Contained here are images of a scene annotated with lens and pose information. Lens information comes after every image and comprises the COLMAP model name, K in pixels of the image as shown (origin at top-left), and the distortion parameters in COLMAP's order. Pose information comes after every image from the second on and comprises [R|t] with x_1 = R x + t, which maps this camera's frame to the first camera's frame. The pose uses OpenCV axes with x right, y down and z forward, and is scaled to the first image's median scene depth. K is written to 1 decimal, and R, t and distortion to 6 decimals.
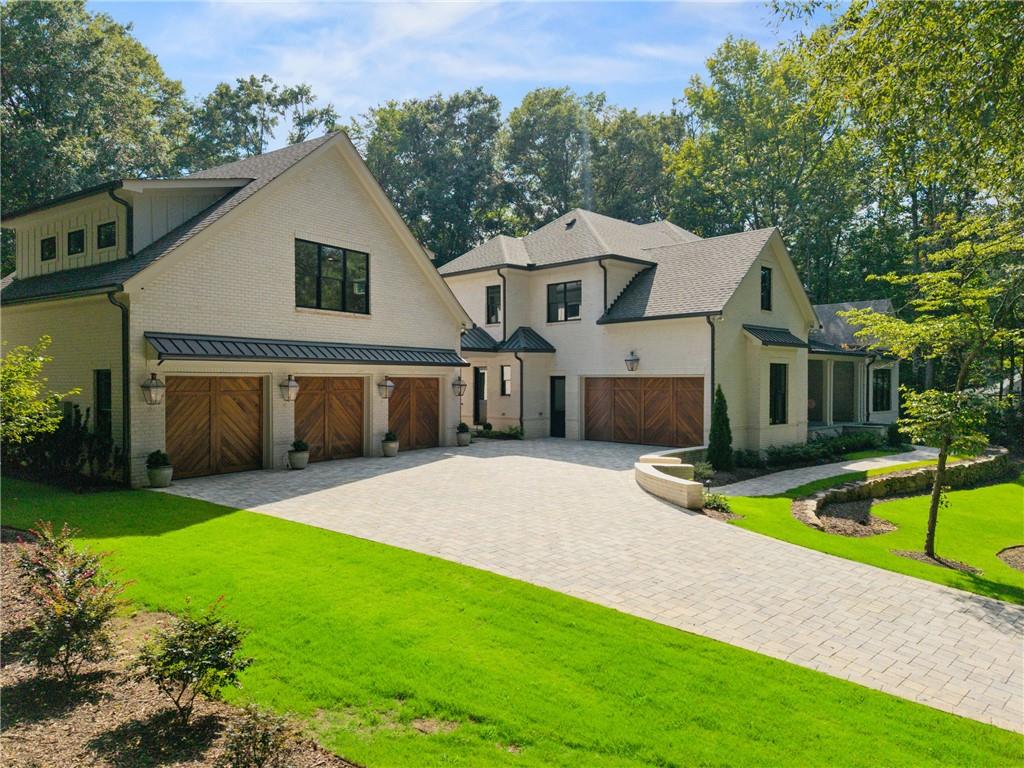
lens RADIAL K [[679.5, 0, 512.0], [0, 679.5, 384.0], [0, 0, 1]] dist [0.003408, -0.004634]
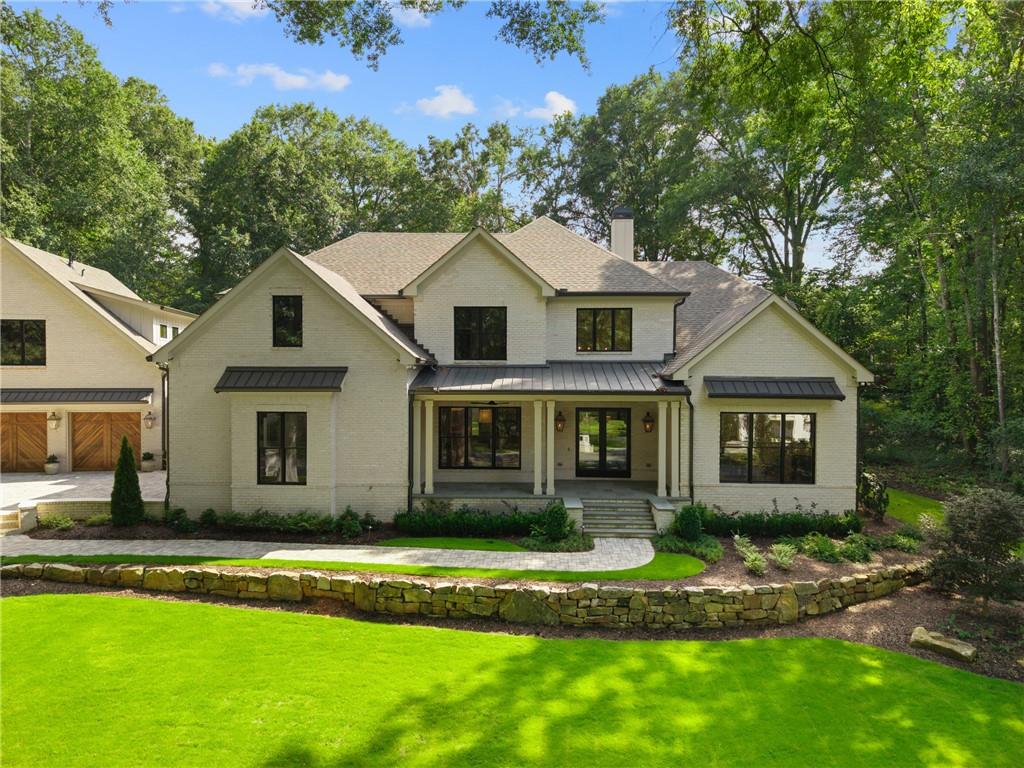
lens RADIAL K [[679.5, 0, 512.0], [0, 679.5, 384.0], [0, 0, 1]] dist [0.003408, -0.004634]
pose [[0.700664, 0.012766, -0.713377, 1.406986], [-0.006730, 0.999914, 0.011283, -0.089514], [0.713460, -0.003105, 0.700689, 0.731867]]
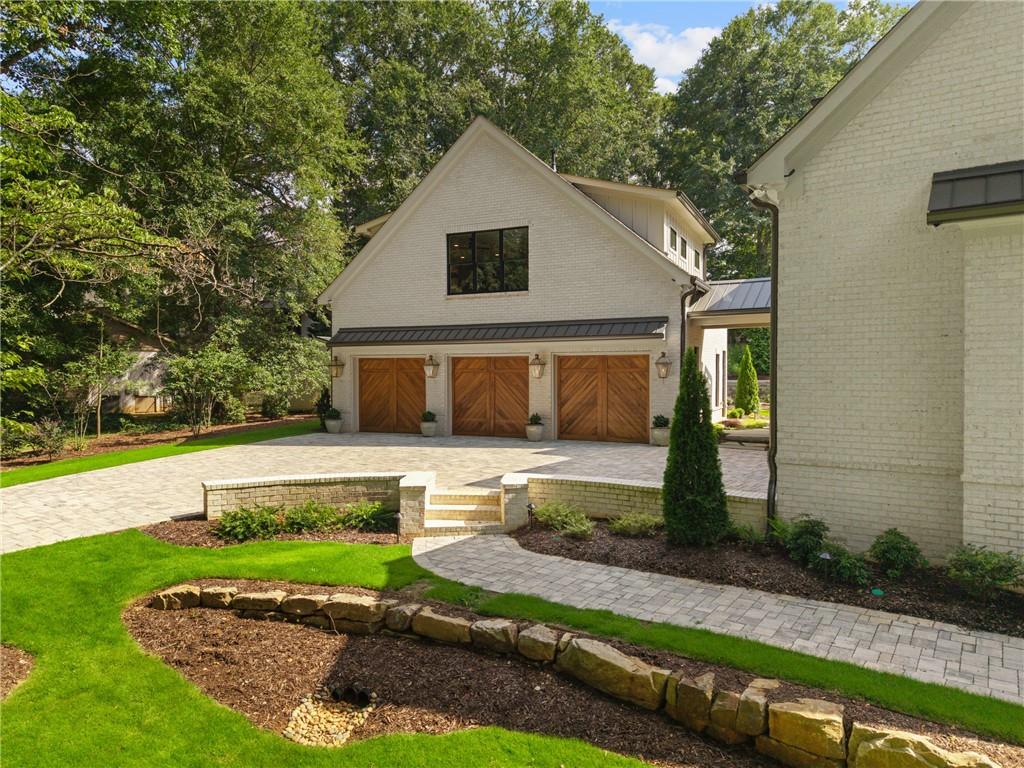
lens RADIAL K [[679.5, 0, 512.0], [0, 679.5, 384.0], [0, 0, 1]] dist [0.003408, -0.004634]
pose [[0.178927, 0.014345, -0.983758, 0.743258], [-0.003863, 0.999896, 0.013878, 0.016906], [0.983855, 0.001318, 0.178964, 0.822211]]
